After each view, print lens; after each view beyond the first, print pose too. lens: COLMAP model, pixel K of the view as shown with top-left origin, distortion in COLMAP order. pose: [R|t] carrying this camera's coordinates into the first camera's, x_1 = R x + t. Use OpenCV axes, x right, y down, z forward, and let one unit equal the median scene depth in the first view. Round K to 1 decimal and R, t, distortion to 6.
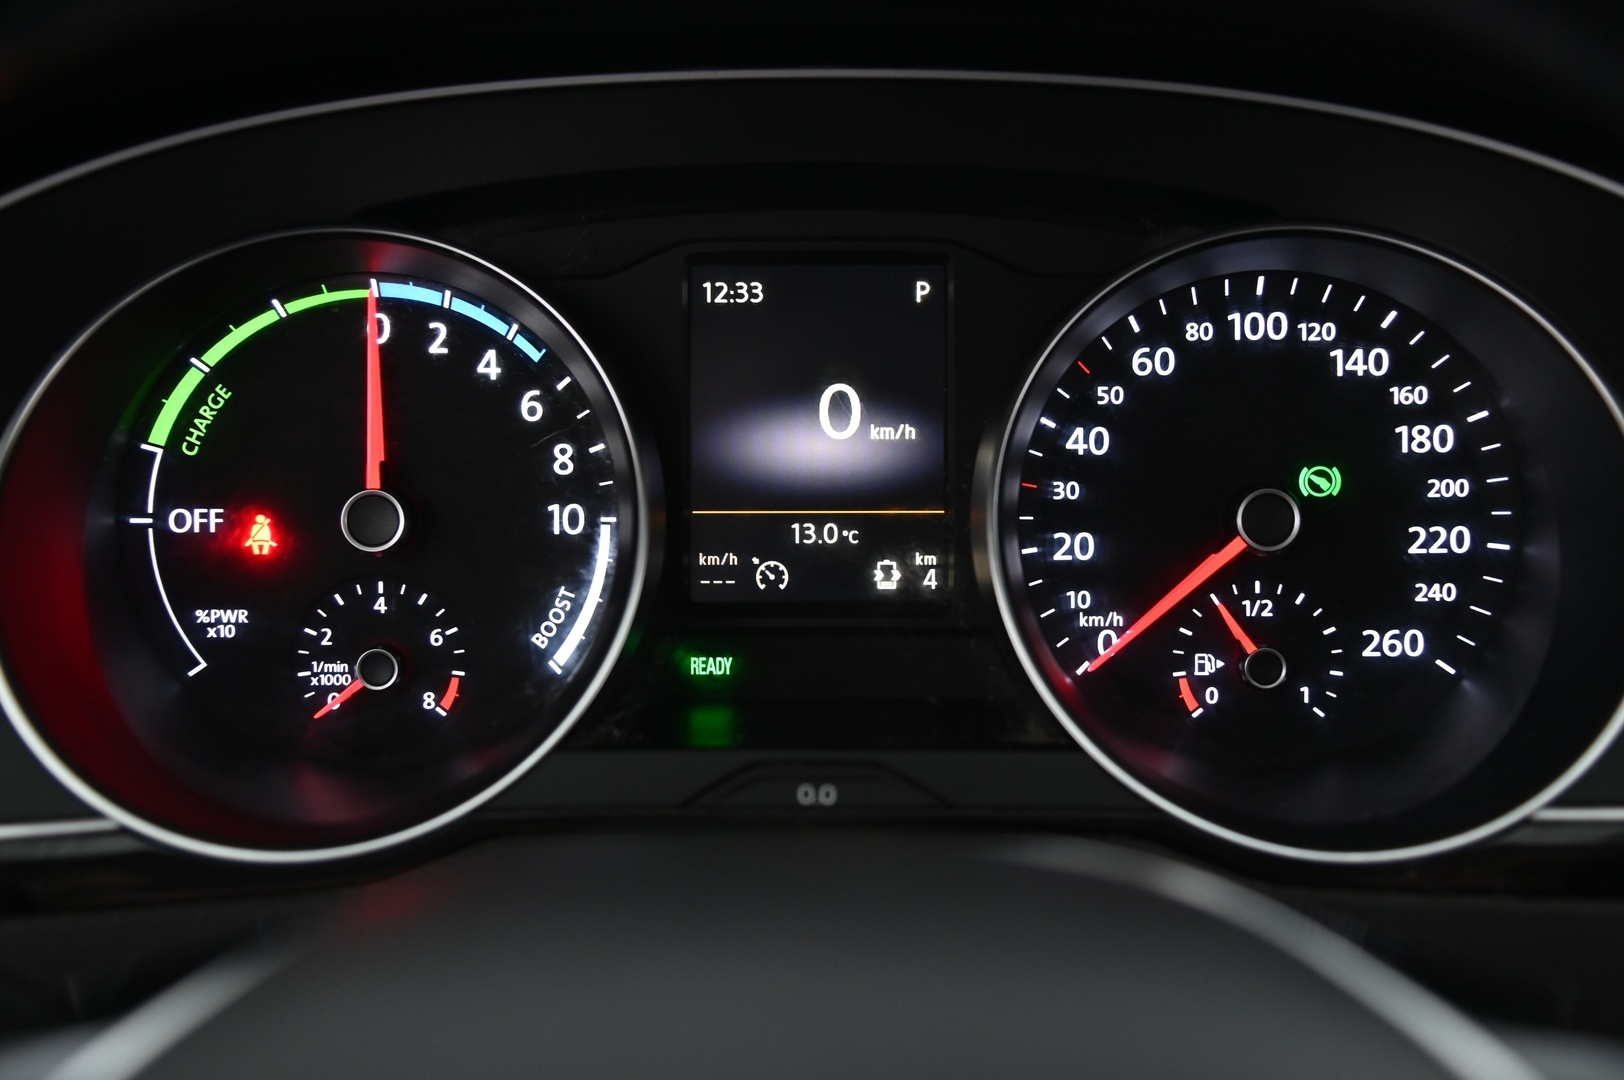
lens RADIAL K [[2183.3, 0, 803.5], [0, 2183.3, 544.0], [0, 0, 1]] dist [0.130491, 0.000000]
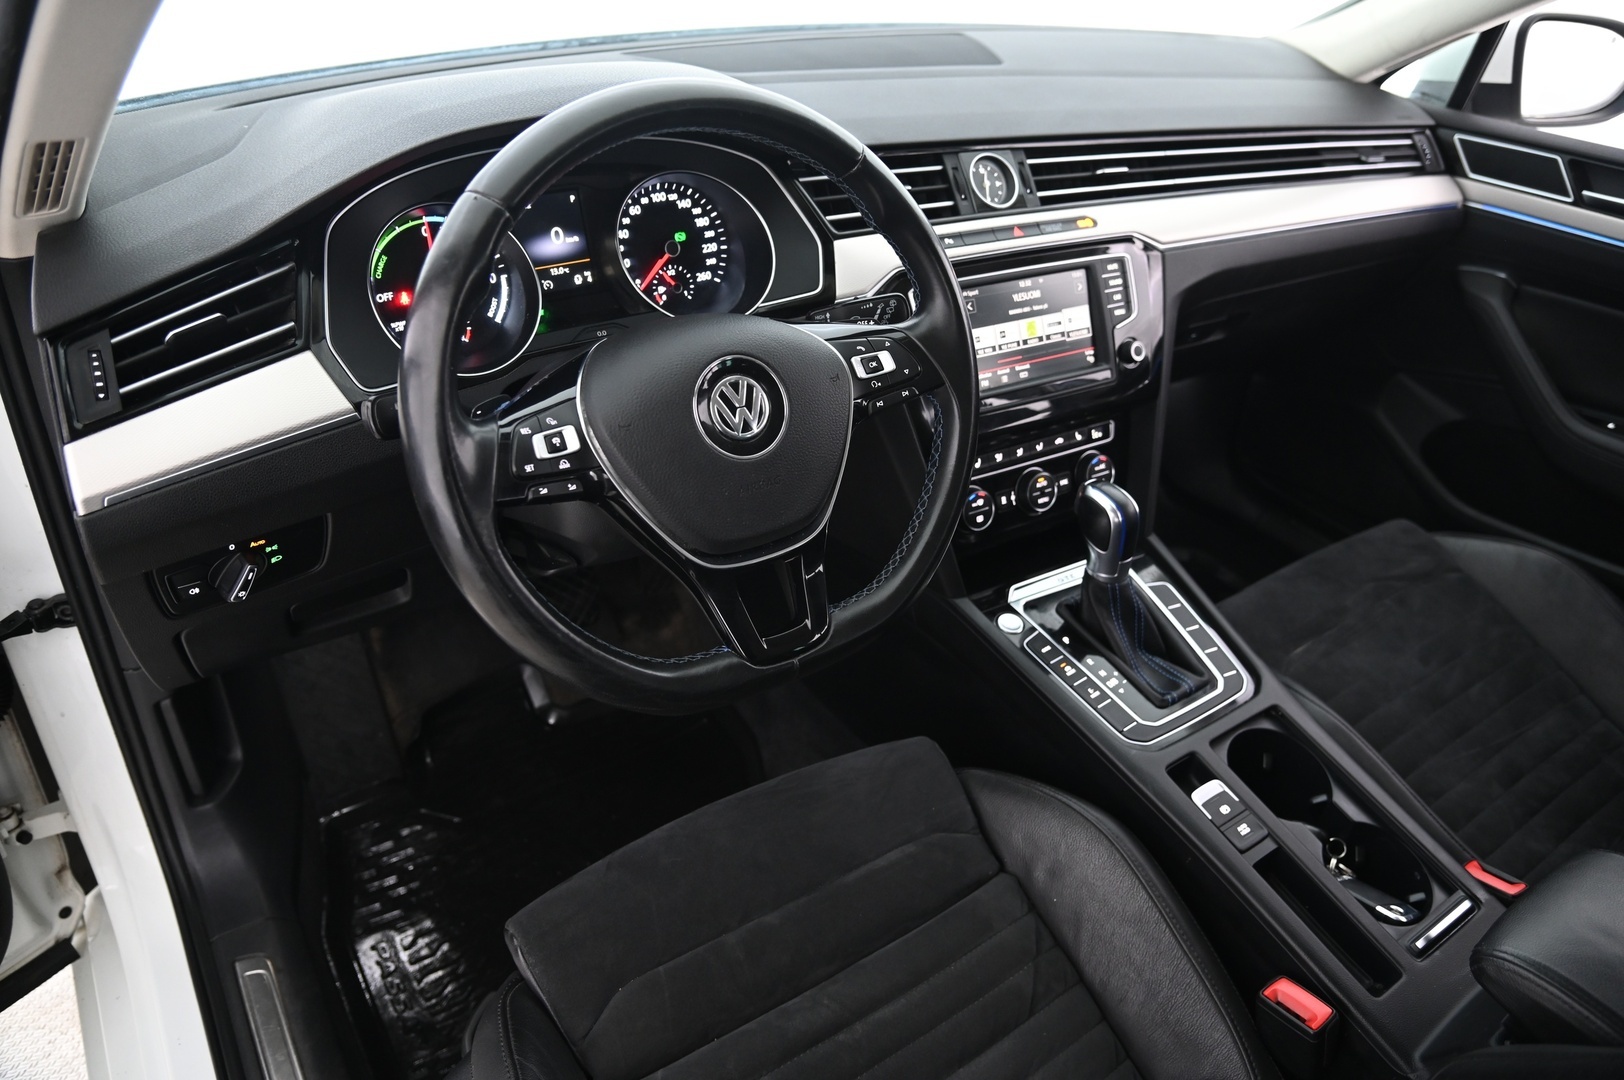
lens RADIAL K [[1122.0, 0, 837.0], [0, 1122.0, 544.8], [0, 0, 1]] dist [-0.108514, 0.050496]
pose [[0.820426, -0.272826, 0.502462, -0.654918], [0.146518, 0.949786, 0.276477, -0.013717], [-0.552661, -0.153209, 0.819203, -0.807785]]
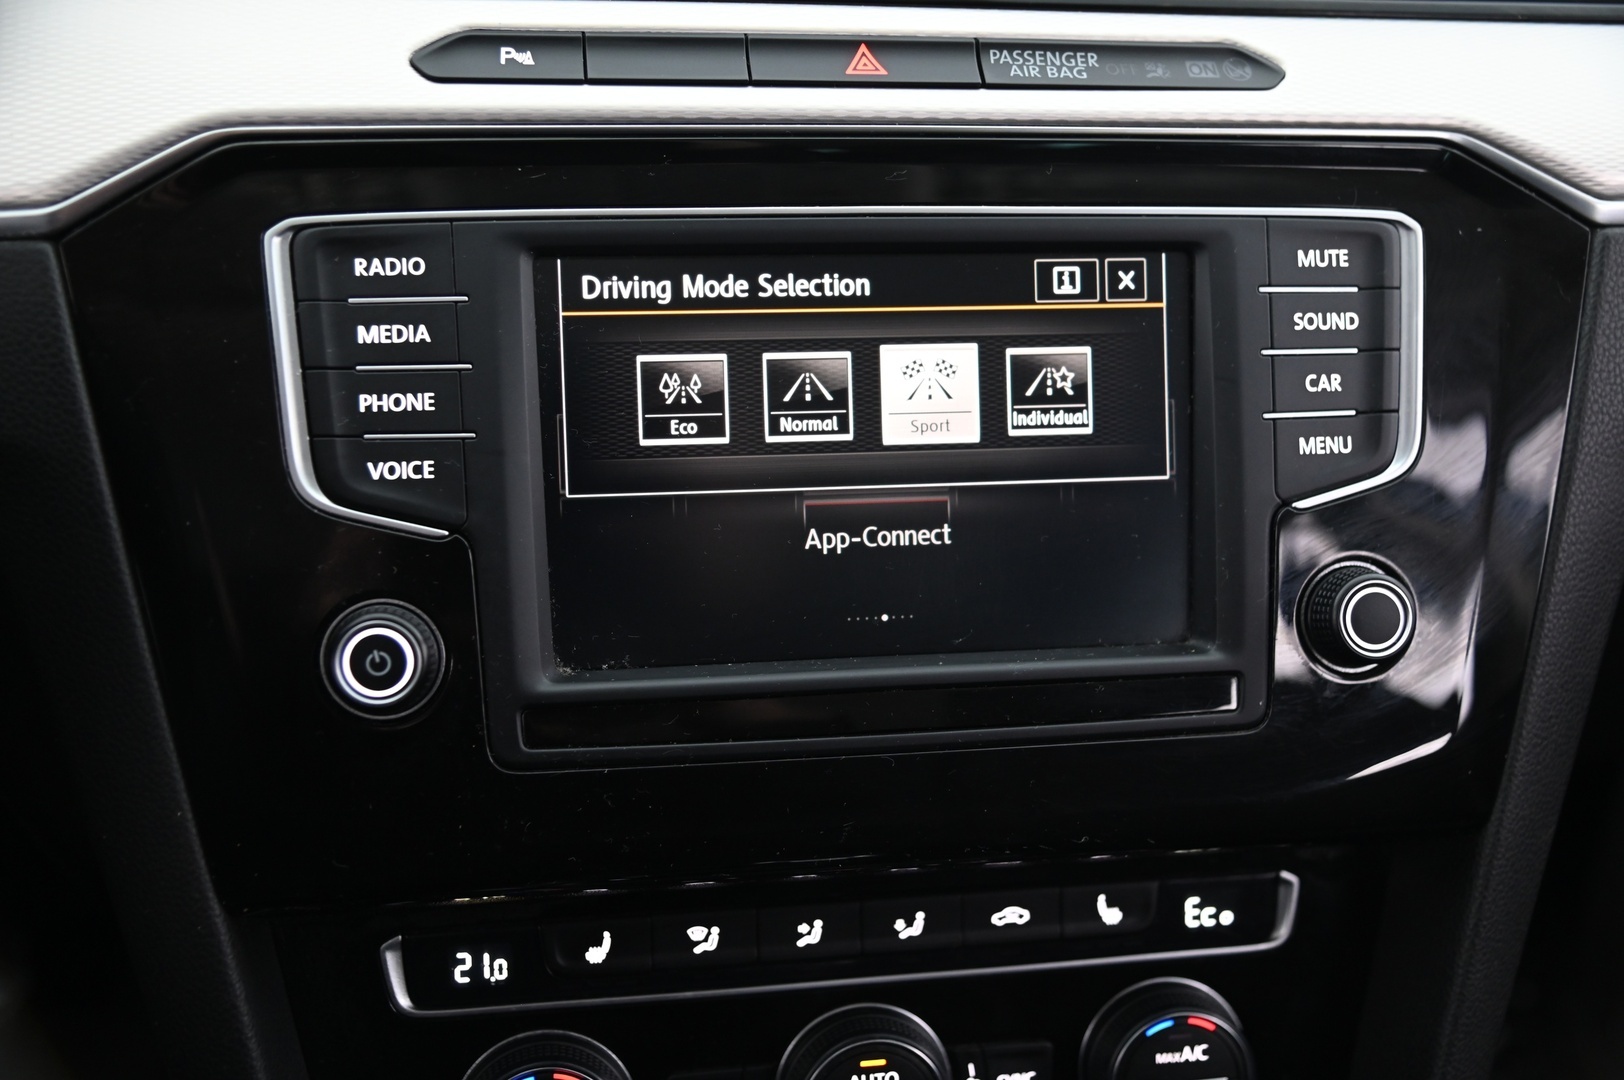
lens RADIAL K [[1833.5, 0, 814.8], [0, 1833.5, 536.4], [0, 0, 1]] dist [0.056368, 0.000000]
pose [[0.974286, -0.055514, 0.218367, 0.601155], [0.031703, 0.993307, 0.111072, 0.175543], [-0.223072, -0.101293, 0.969525, -0.048322]]
